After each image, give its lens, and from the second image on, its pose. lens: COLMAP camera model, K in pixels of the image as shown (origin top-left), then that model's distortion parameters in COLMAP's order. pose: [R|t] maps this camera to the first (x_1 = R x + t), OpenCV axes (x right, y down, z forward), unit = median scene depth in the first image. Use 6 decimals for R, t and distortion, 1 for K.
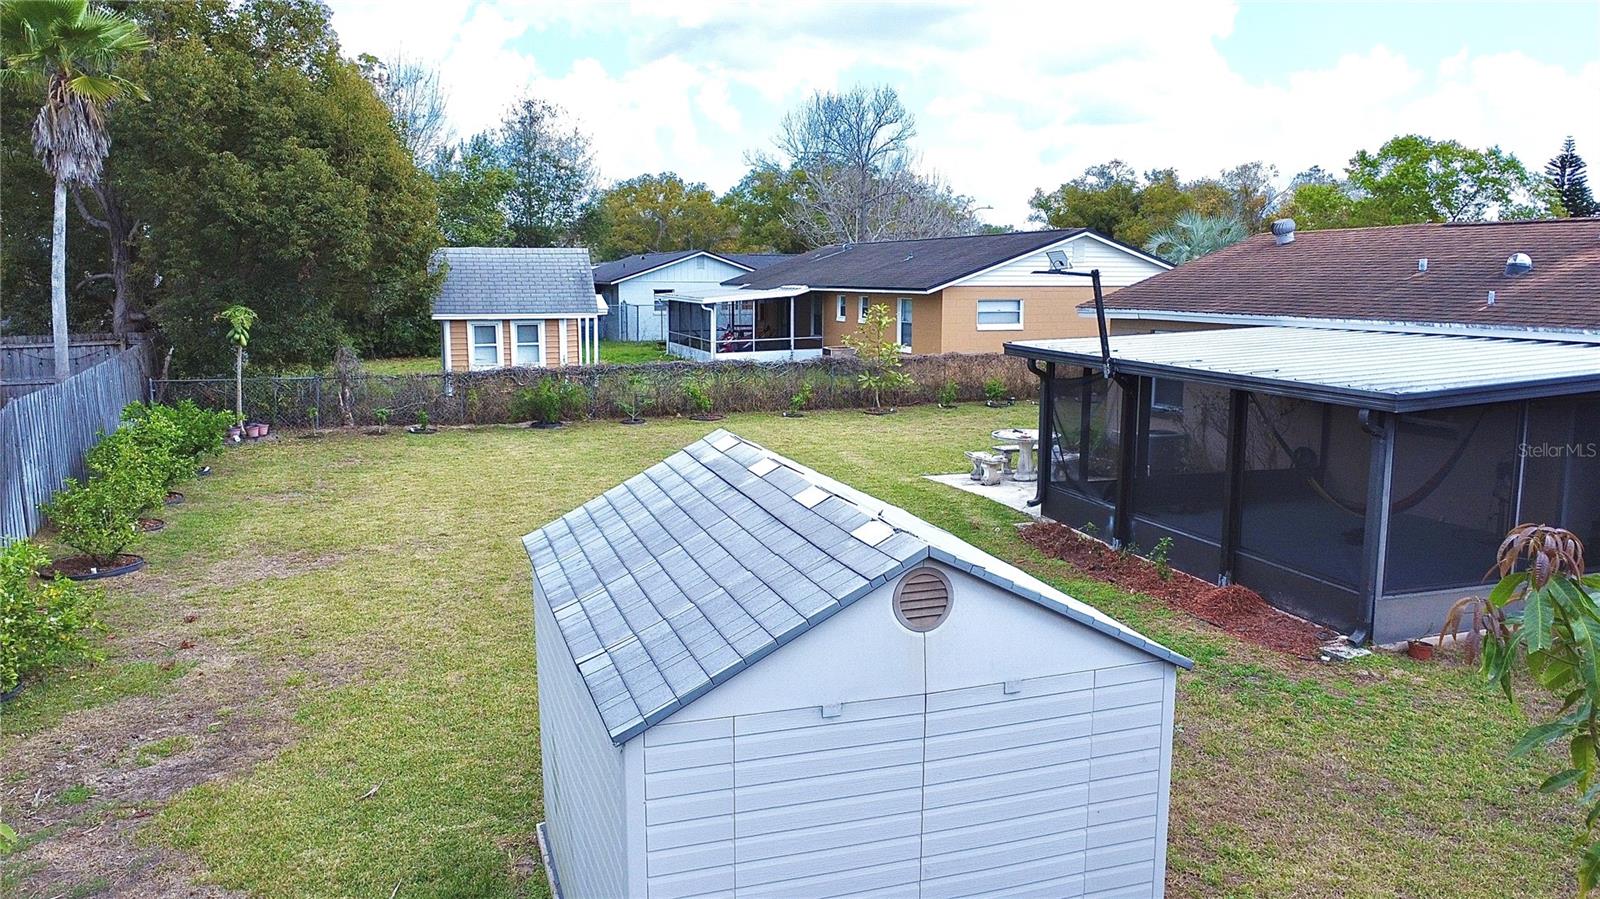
lens RADIAL K [[1201.4, 0, 793.5], [0, 1201.4, 451.4], [0, 0, 1]] dist [0.000283, -0.004013]
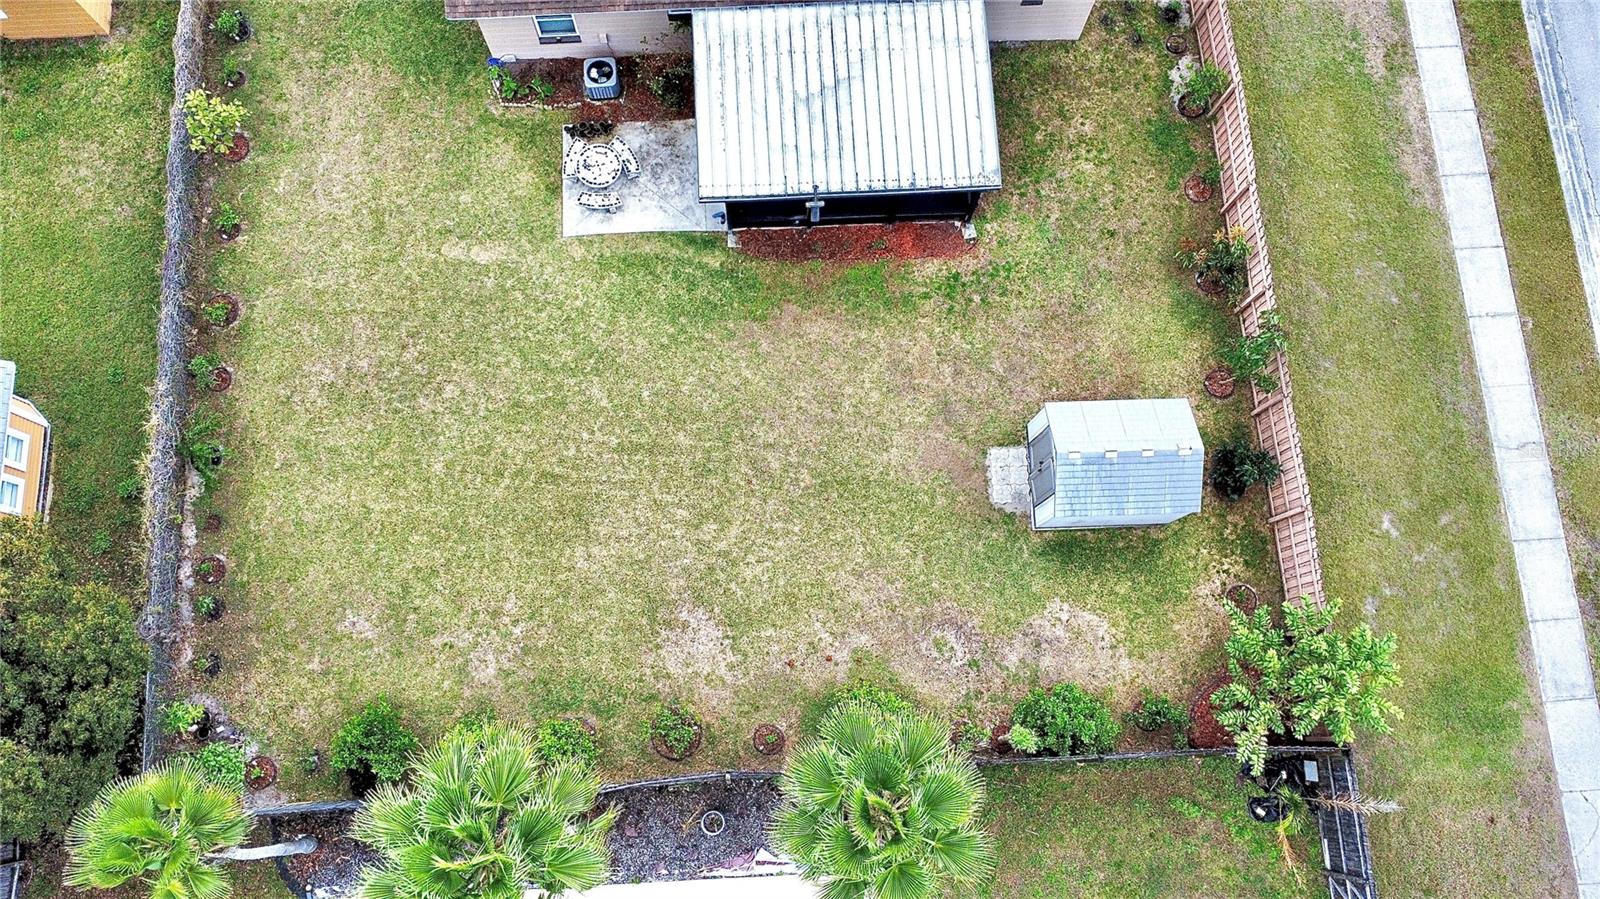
lens RADIAL K [[1197.0, 0, 792.8], [0, 1197.0, 442.3], [0, 0, 1]] dist [0.003193, -0.008346]
pose [[0.278141, -0.933203, 0.227530, -0.271587], [0.130256, 0.271334, 0.953631, -0.900429], [-0.951667, -0.235607, 0.197024, 0.289027]]
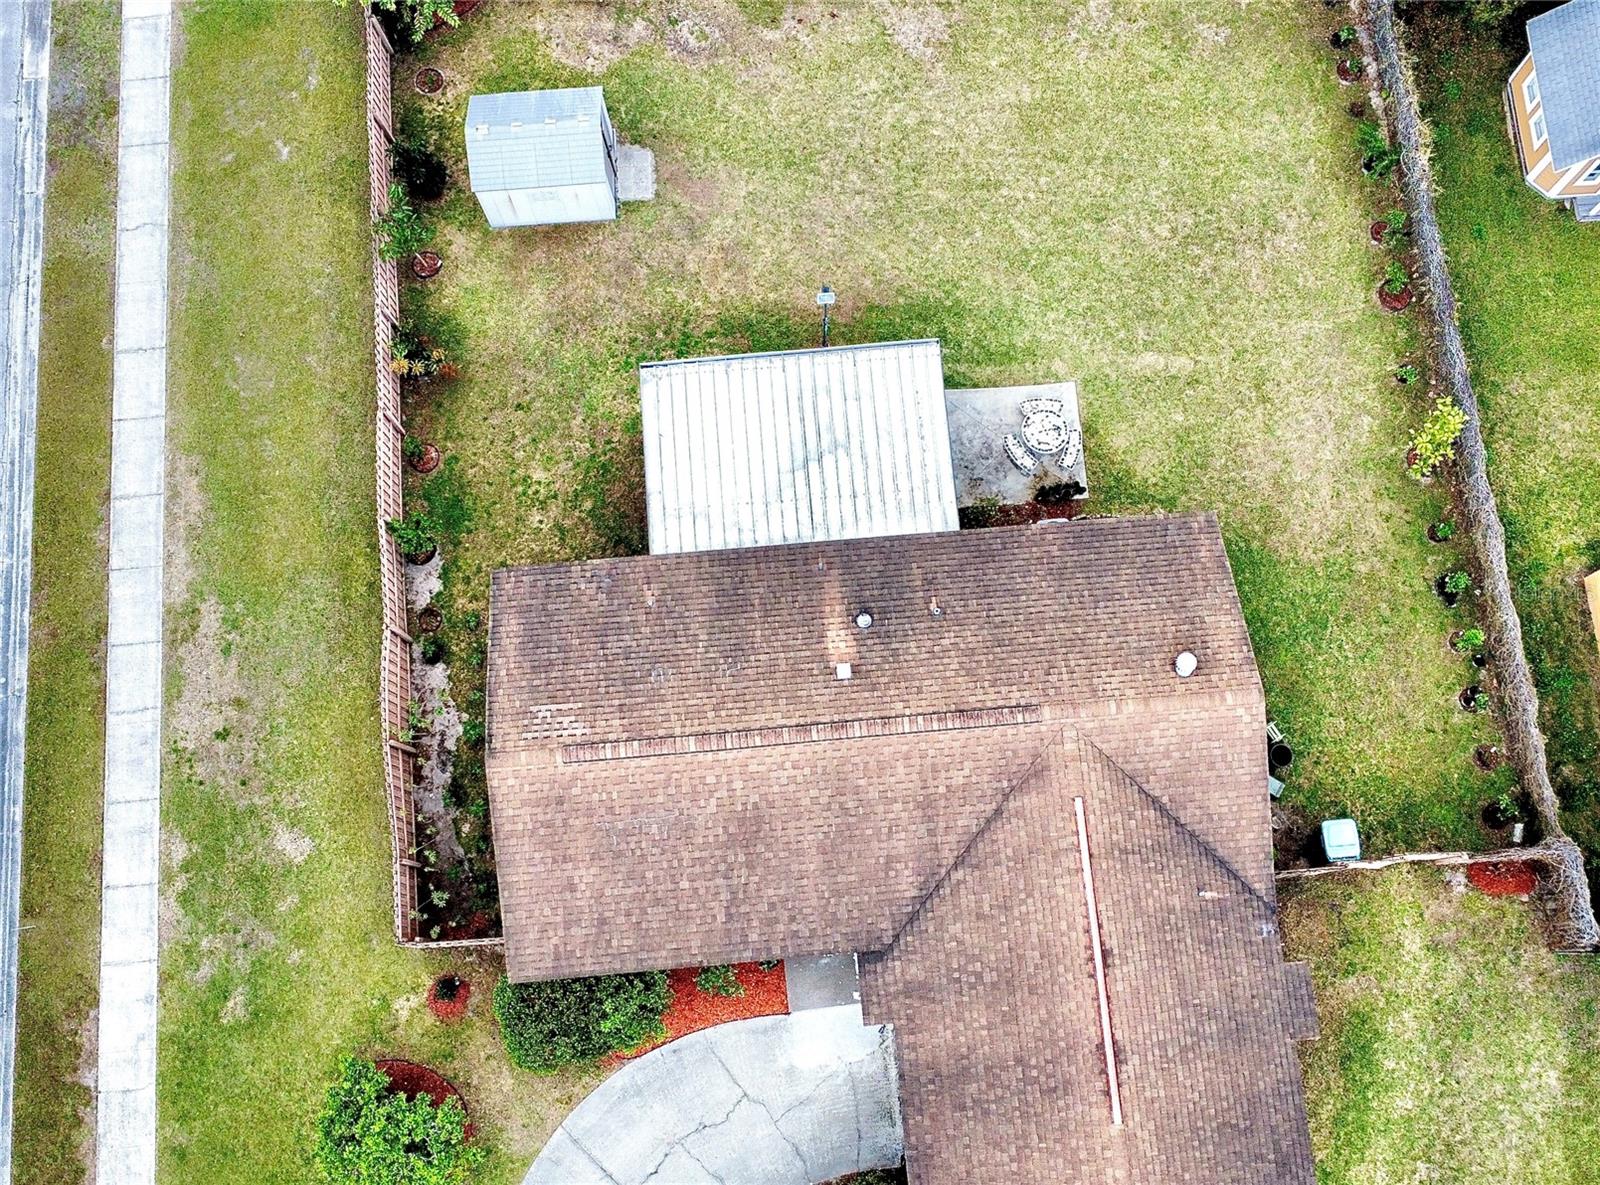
lens RADIAL K [[1576.9, 0, 828.1], [0, 1576.9, 600.0], [0, 0, 1]] dist [0.000422, 0.000000]
pose [[-0.249777, 0.940885, -0.228793, 0.617576], [-0.149272, 0.196043, 0.969167, -1.235919], [0.956728, 0.276228, 0.091480, 0.448904]]
